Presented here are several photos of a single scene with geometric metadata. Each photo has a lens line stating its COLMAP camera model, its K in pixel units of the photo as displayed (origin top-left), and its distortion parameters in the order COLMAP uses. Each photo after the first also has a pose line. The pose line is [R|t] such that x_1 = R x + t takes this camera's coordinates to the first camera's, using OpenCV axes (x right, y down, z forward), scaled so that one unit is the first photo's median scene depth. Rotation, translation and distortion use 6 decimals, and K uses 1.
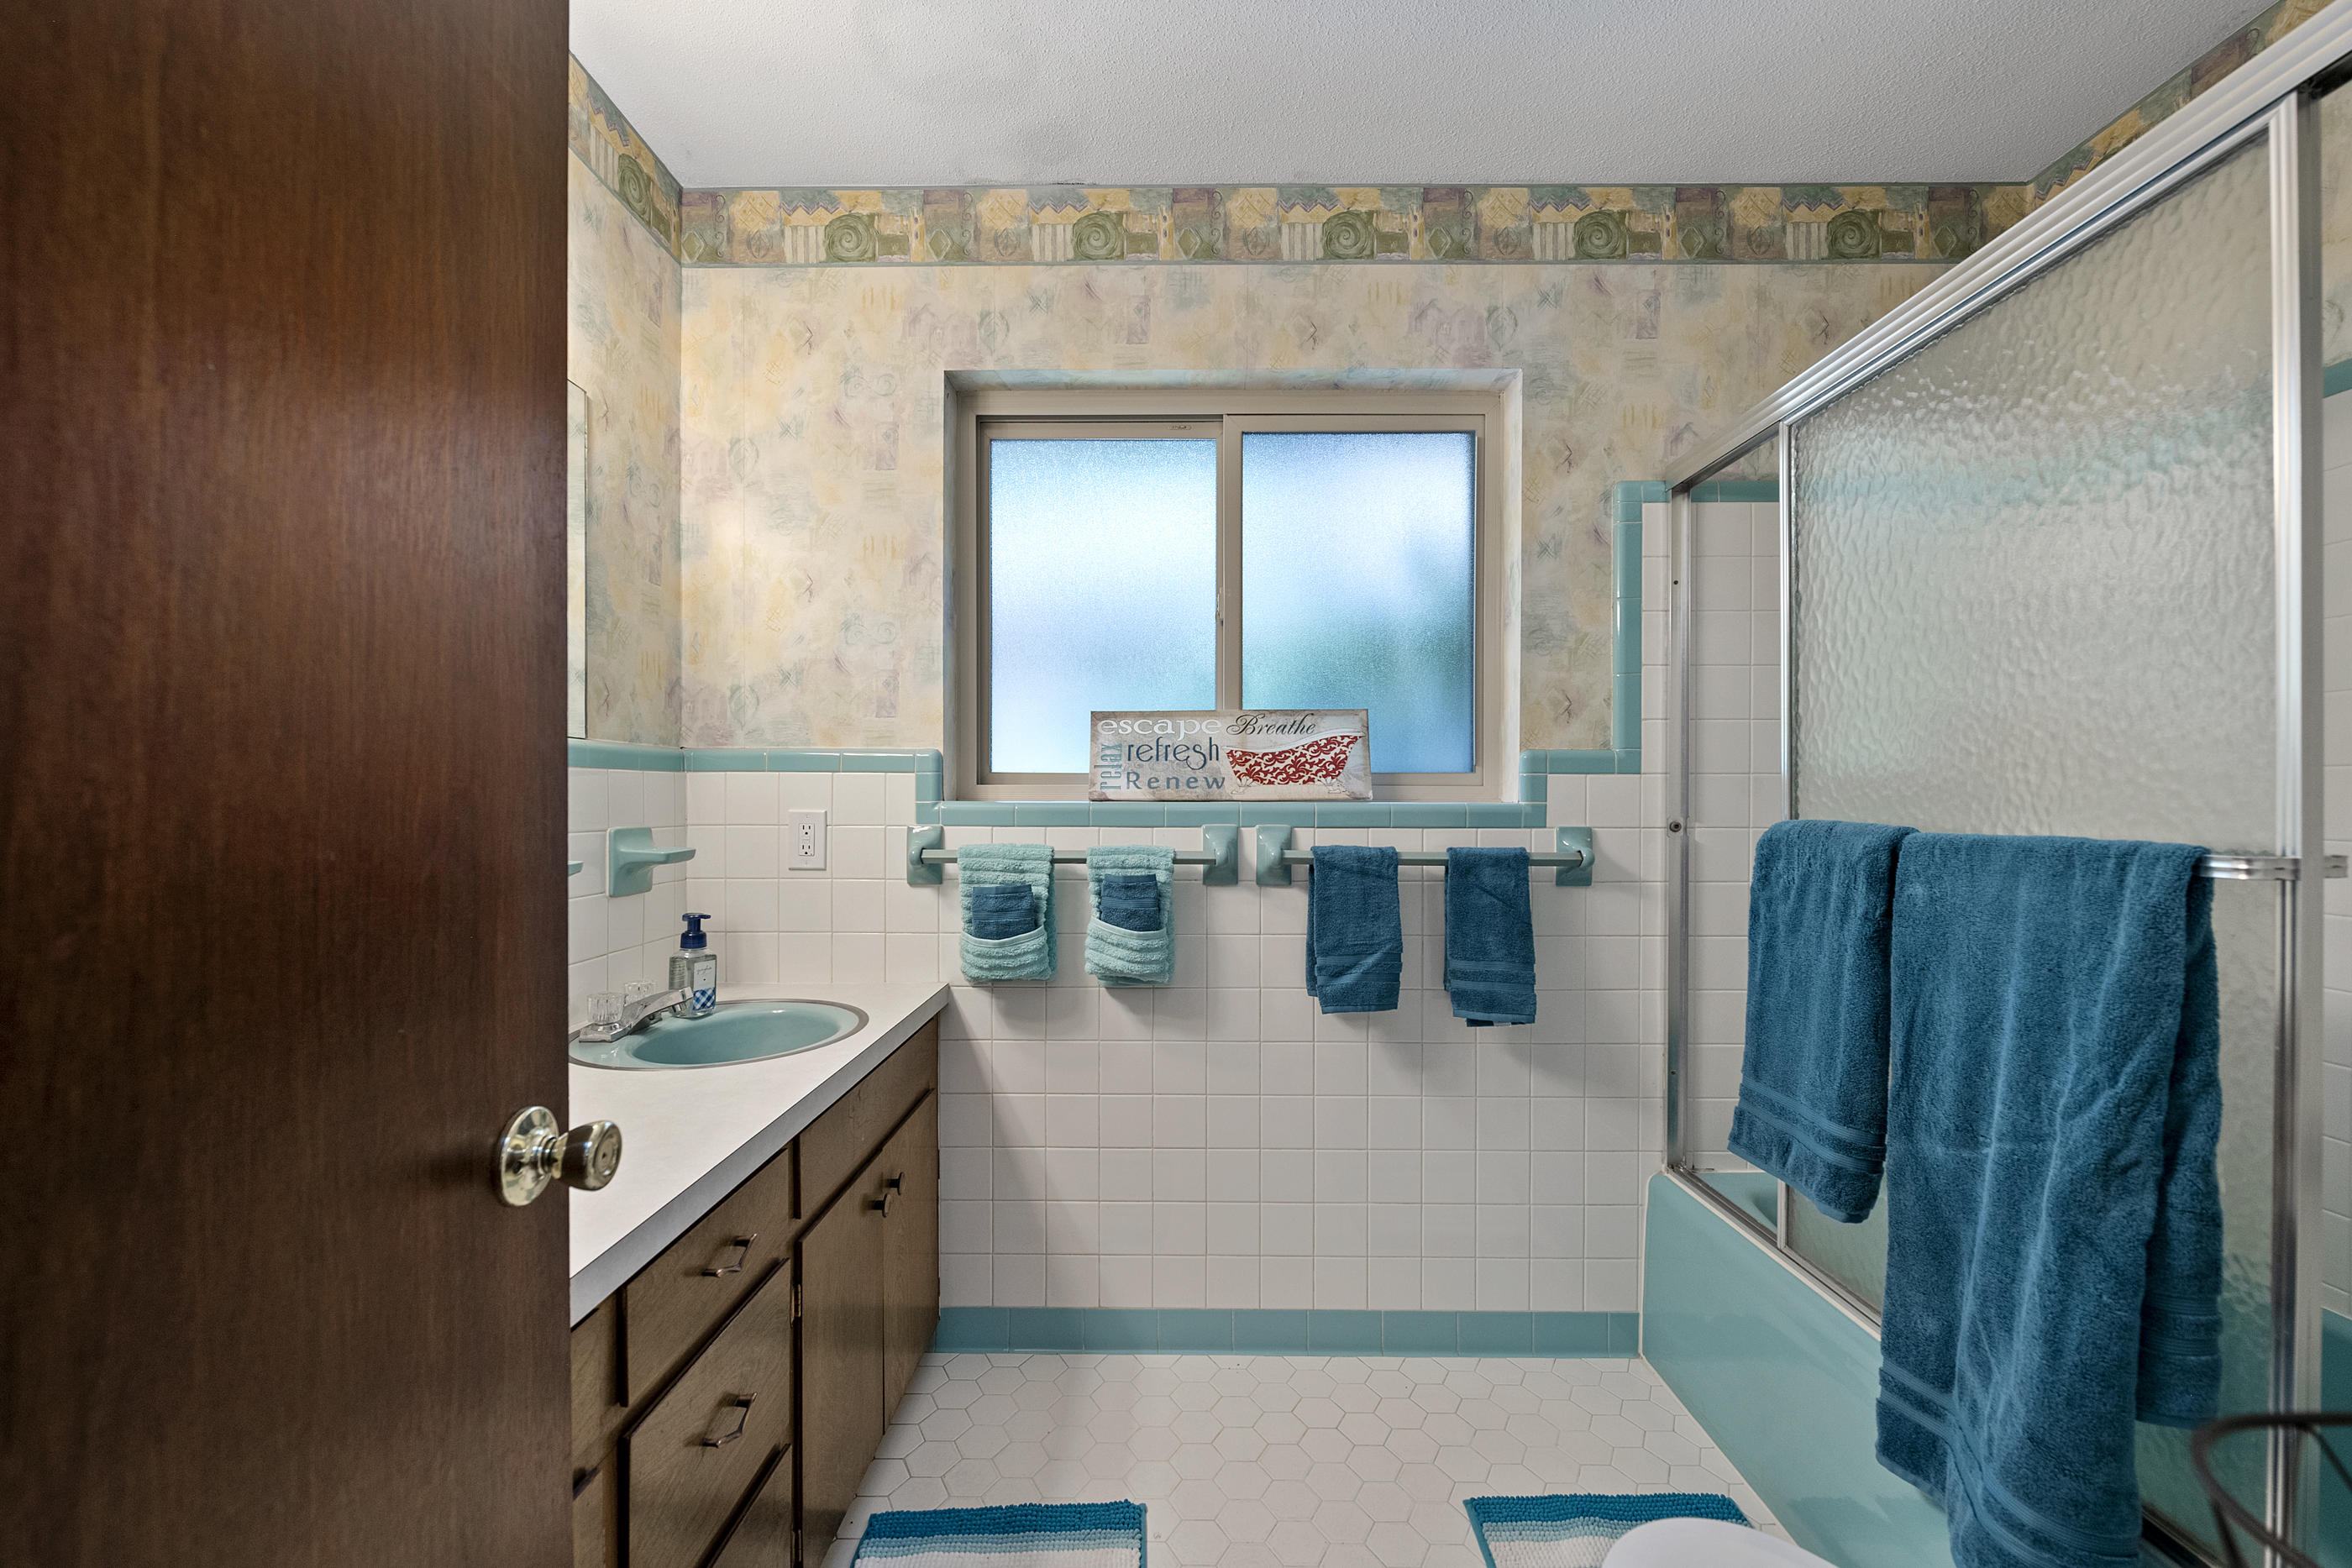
lens RADIAL K [[963.7, 0, 1177.7], [0, 963.7, 794.1], [0, 0, 1]] dist [0.003183, -0.004472]
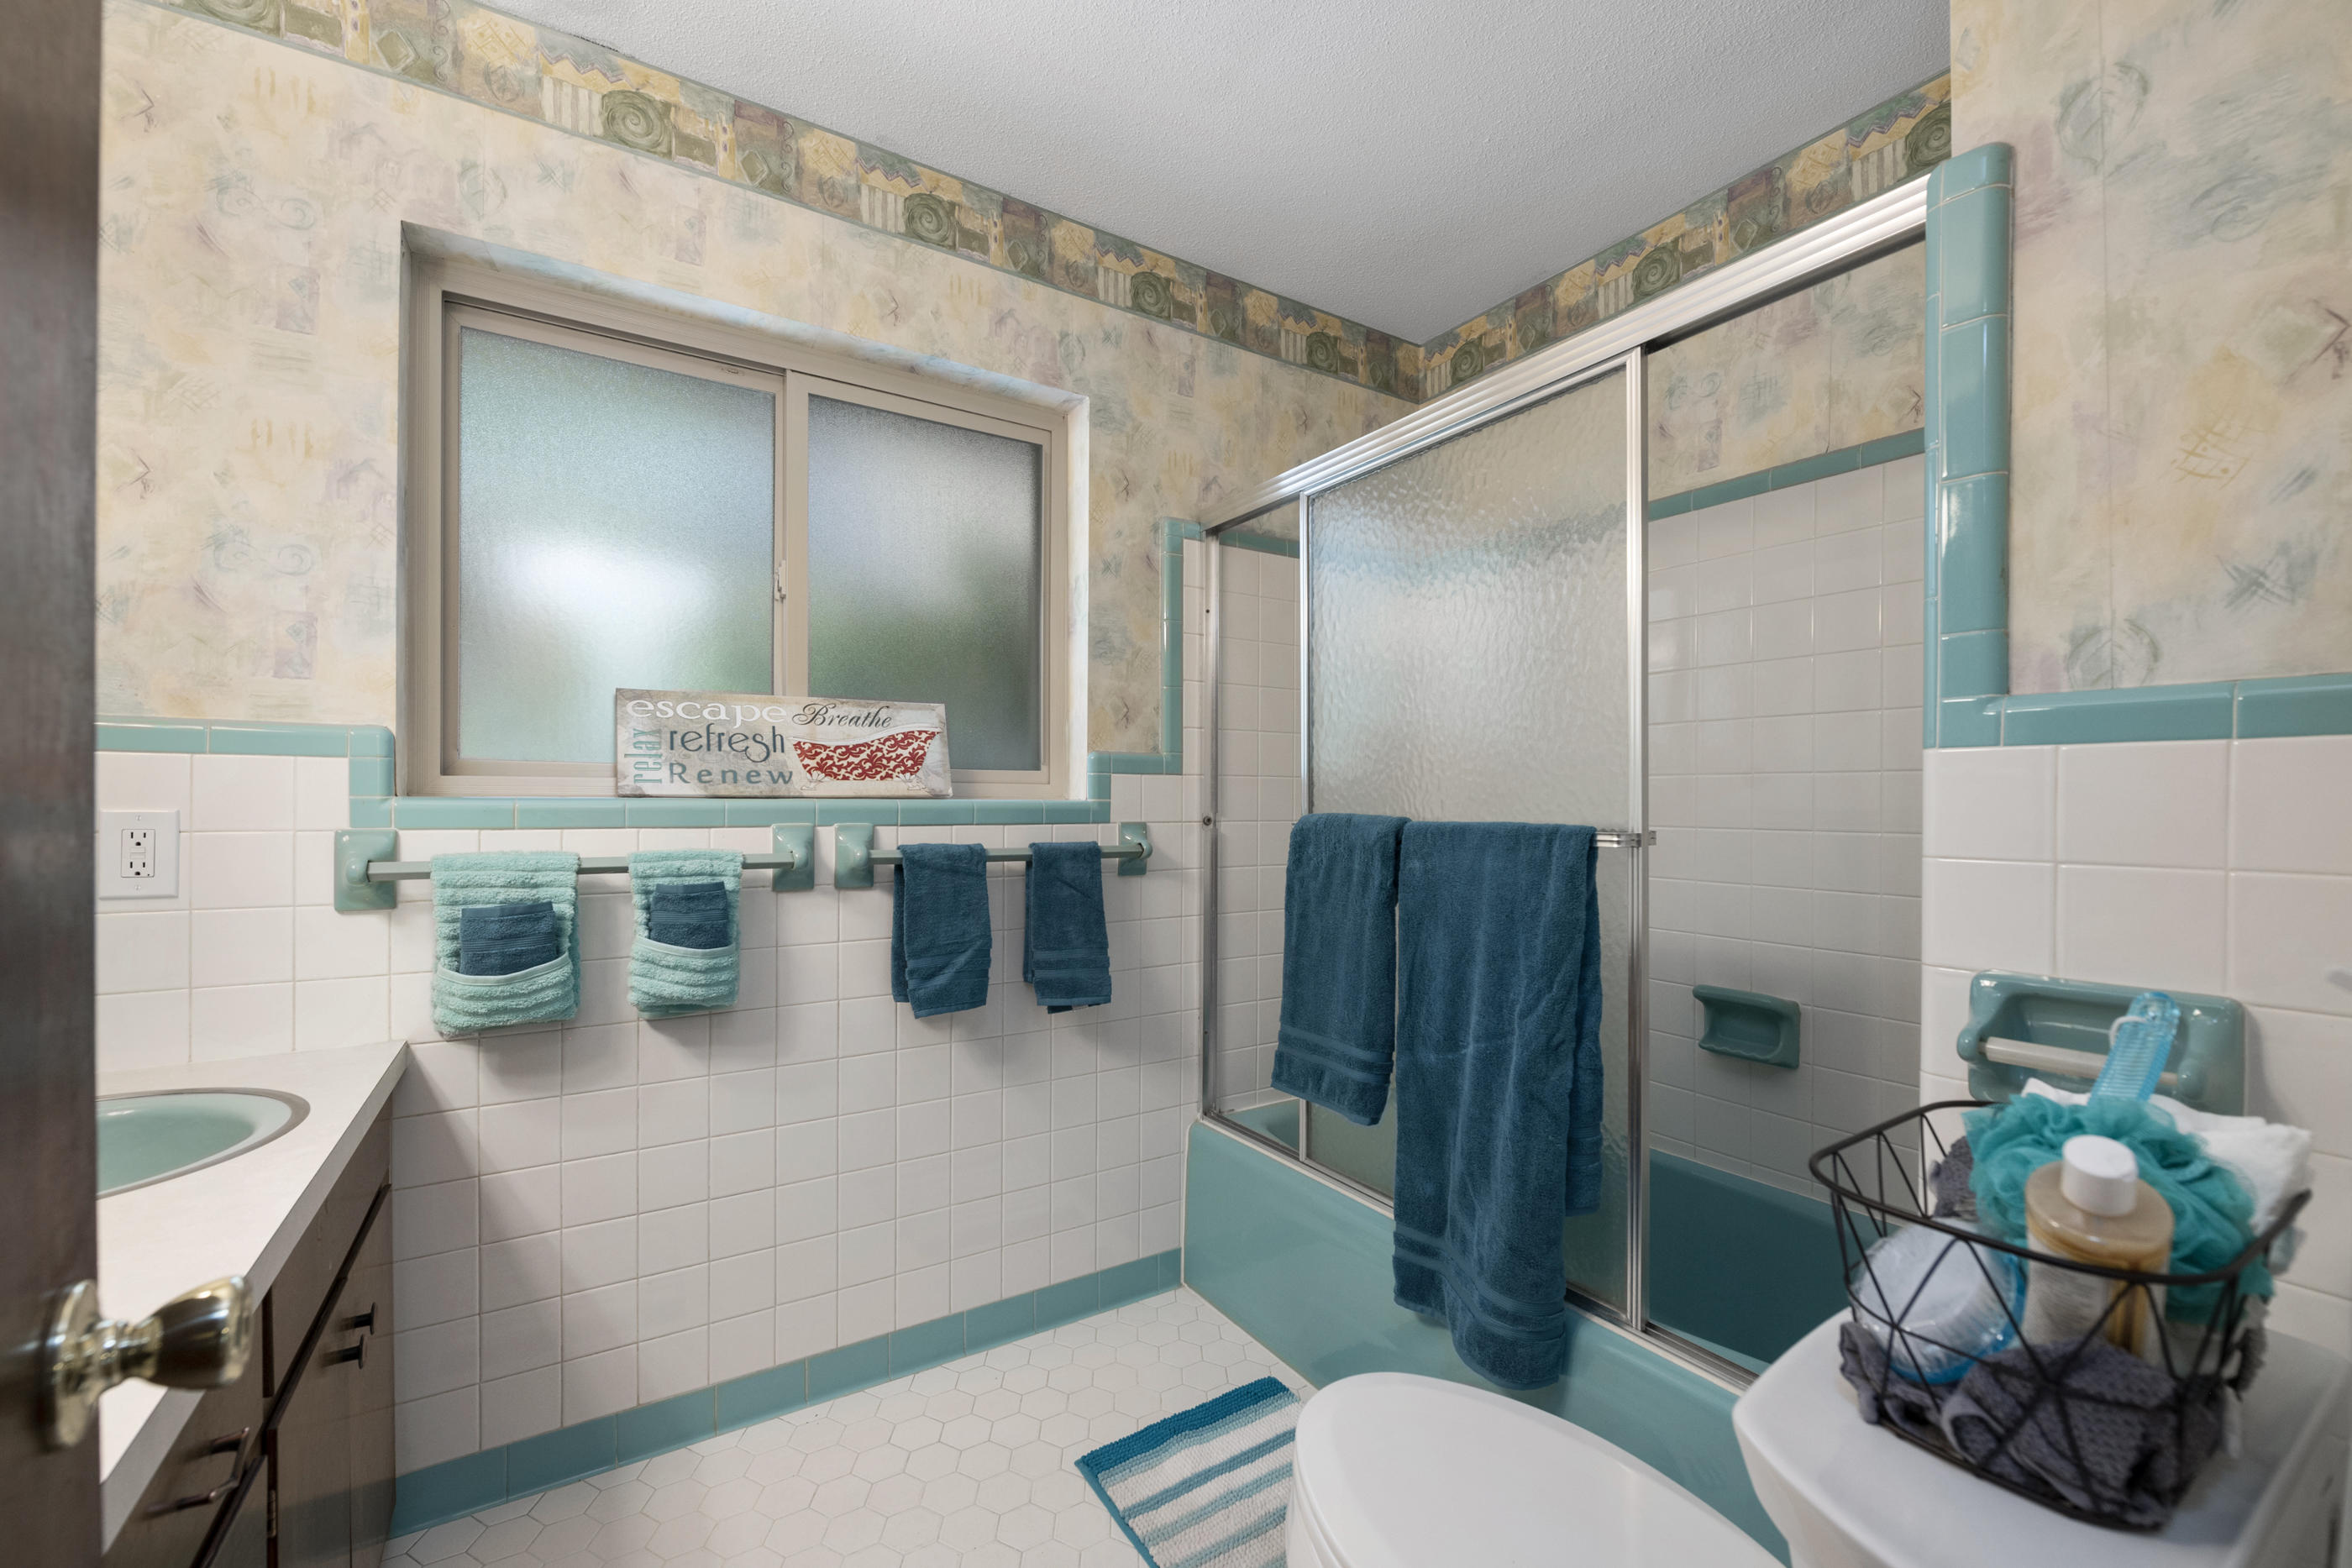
lens RADIAL K [[963.7, 0, 1212.4], [0, 963.7, 791.2], [0, 0, 1]] dist [0.003183, -0.004472]
pose [[0.831184, 0.006493, 0.555960, -0.133942], [-0.004534, 0.999978, -0.004899, 0.004057], [-0.555979, 0.001552, 0.831195, 0.032294]]
